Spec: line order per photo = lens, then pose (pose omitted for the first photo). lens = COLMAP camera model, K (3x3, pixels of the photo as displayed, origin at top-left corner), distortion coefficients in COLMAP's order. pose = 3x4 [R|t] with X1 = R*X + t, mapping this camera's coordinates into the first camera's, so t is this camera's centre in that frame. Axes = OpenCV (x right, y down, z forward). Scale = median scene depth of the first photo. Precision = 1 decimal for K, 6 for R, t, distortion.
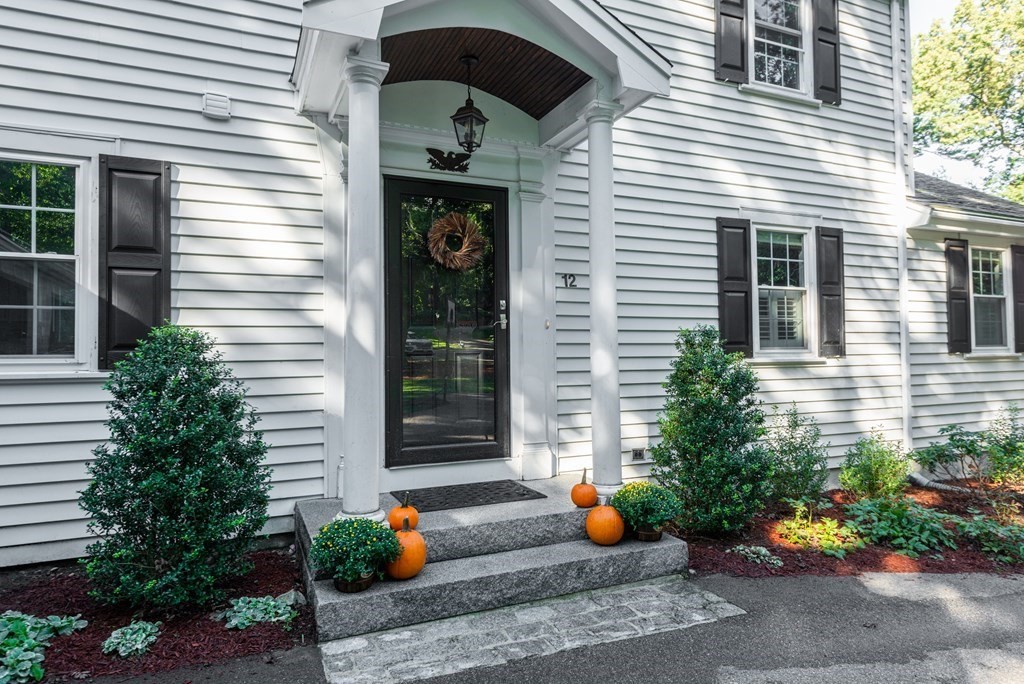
lens RADIAL K [[631.8, 0, 512.0], [0, 631.8, 342.0], [0, 0, 1]] dist [-0.004292, -0.000902]
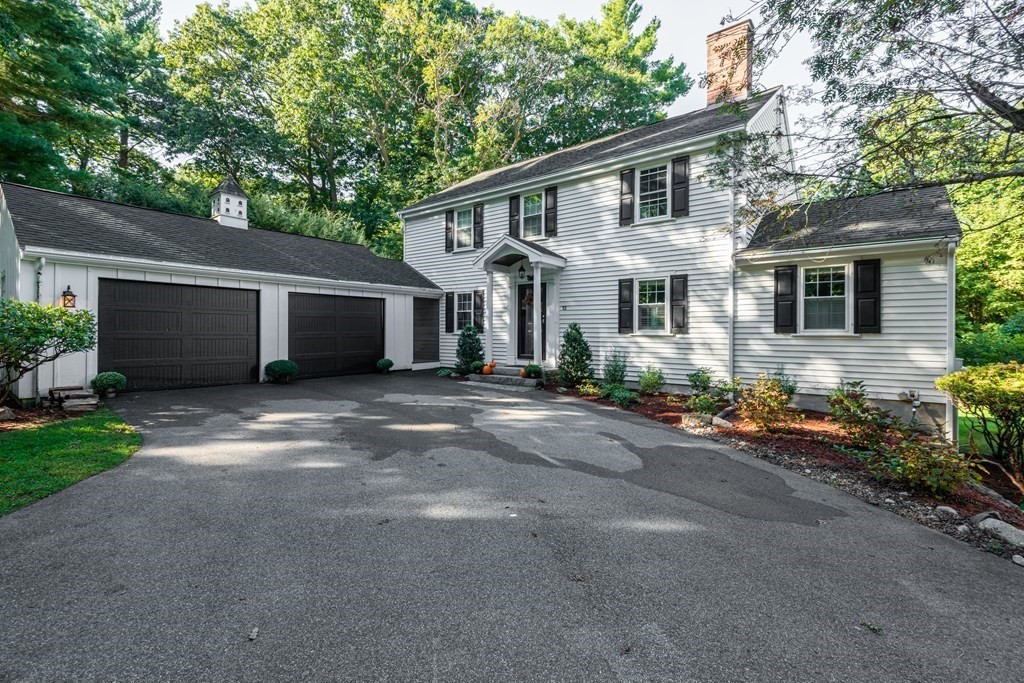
lens RADIAL K [[466.0, 0, 512.0], [0, 466.0, 341.5], [0, 0, 1]] dist [0.000210, -0.000011]
pose [[0.450367, 0.035256, -0.892147, 1.719052], [0.013651, 0.998831, 0.046364, -0.032009], [0.892739, -0.033060, 0.449359, -0.257908]]
